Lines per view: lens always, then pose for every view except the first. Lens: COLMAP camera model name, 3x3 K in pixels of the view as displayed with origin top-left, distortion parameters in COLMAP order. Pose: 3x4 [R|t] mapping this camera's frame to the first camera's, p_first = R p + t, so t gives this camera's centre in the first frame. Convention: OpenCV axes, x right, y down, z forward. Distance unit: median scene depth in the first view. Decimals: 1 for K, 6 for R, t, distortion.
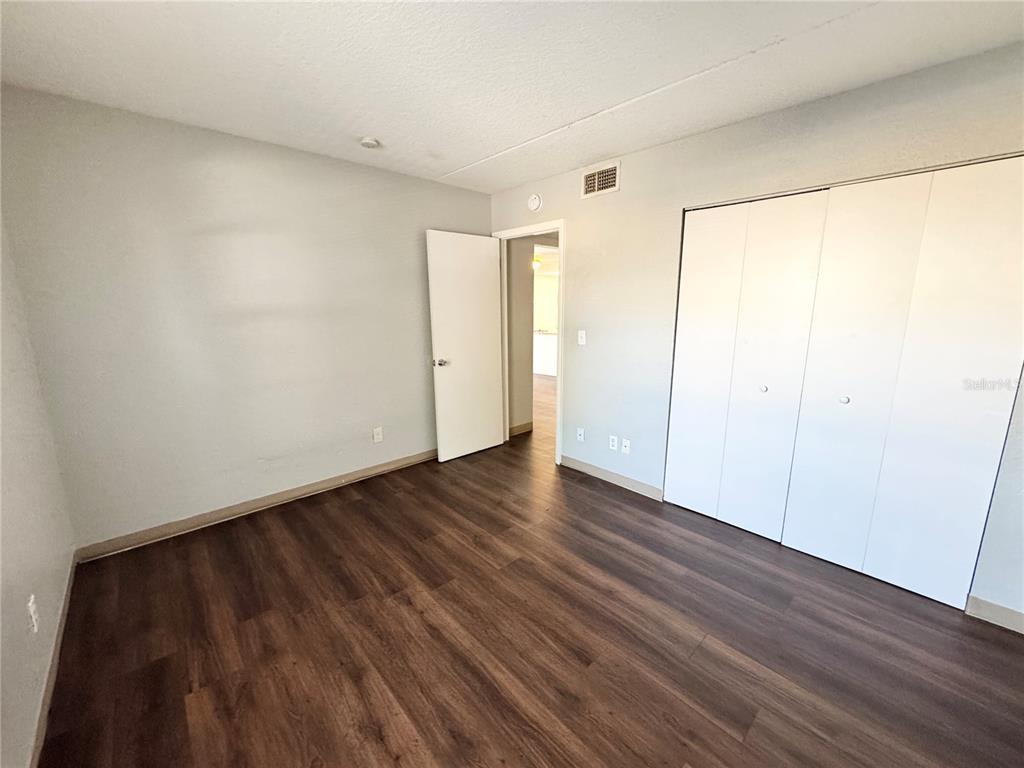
lens RADIAL K [[408.1, 0, 512.4], [0, 408.1, 381.9], [0, 0, 1]] dist [-0.002715, 0.000618]
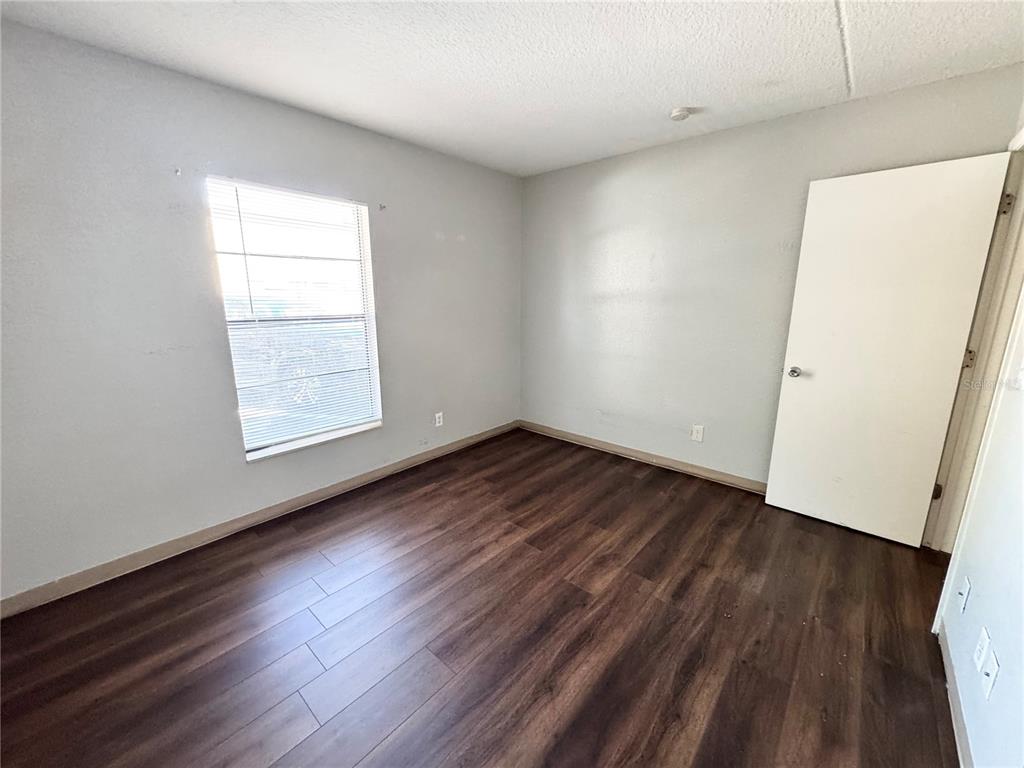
lens RADIAL K [[408.1, 0, 512.4], [0, 408.1, 381.9], [0, 0, 1]] dist [-0.002715, 0.000618]
pose [[0.101958, 0.214409, -0.971408, 0.672684], [-0.185977, 0.963389, 0.193119, -0.109283], [0.977250, 0.160969, 0.138101, 0.616729]]
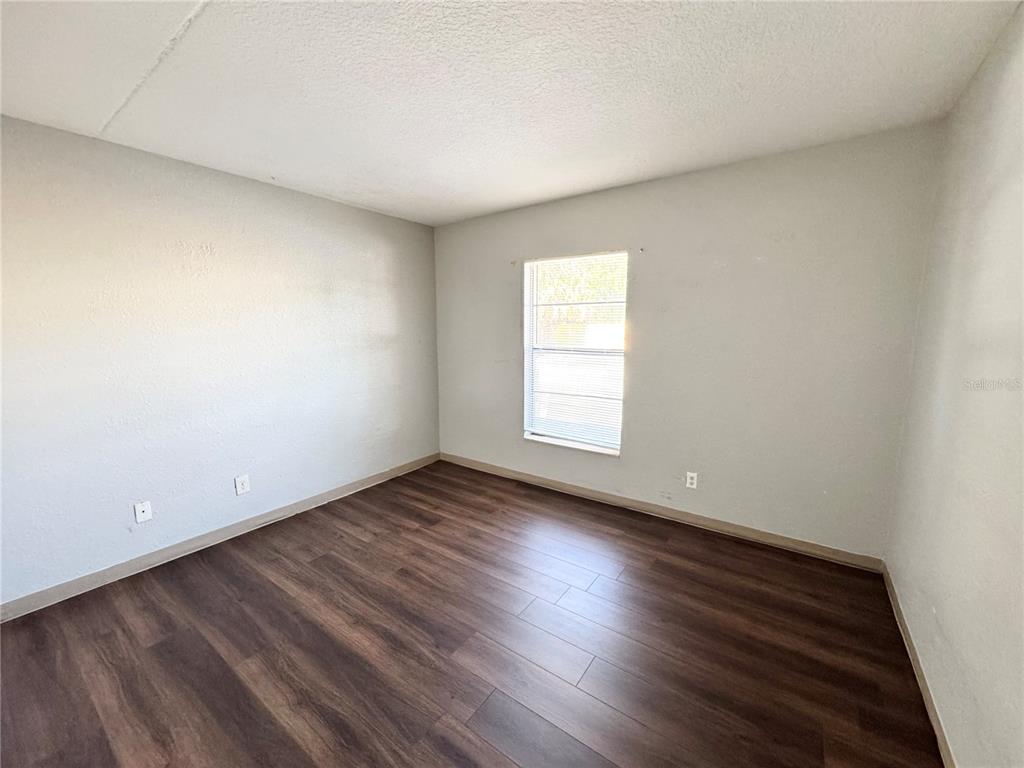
lens RADIAL K [[408.1, 0, 512.4], [0, 408.1, 381.9], [0, 0, 1]] dist [-0.002715, 0.000618]
pose [[-0.979205, 0.032333, -0.200279, 0.043121], [-0.032787, 0.949017, 0.313514, -0.286072], [0.200205, 0.313561, -0.928223, 1.481308]]
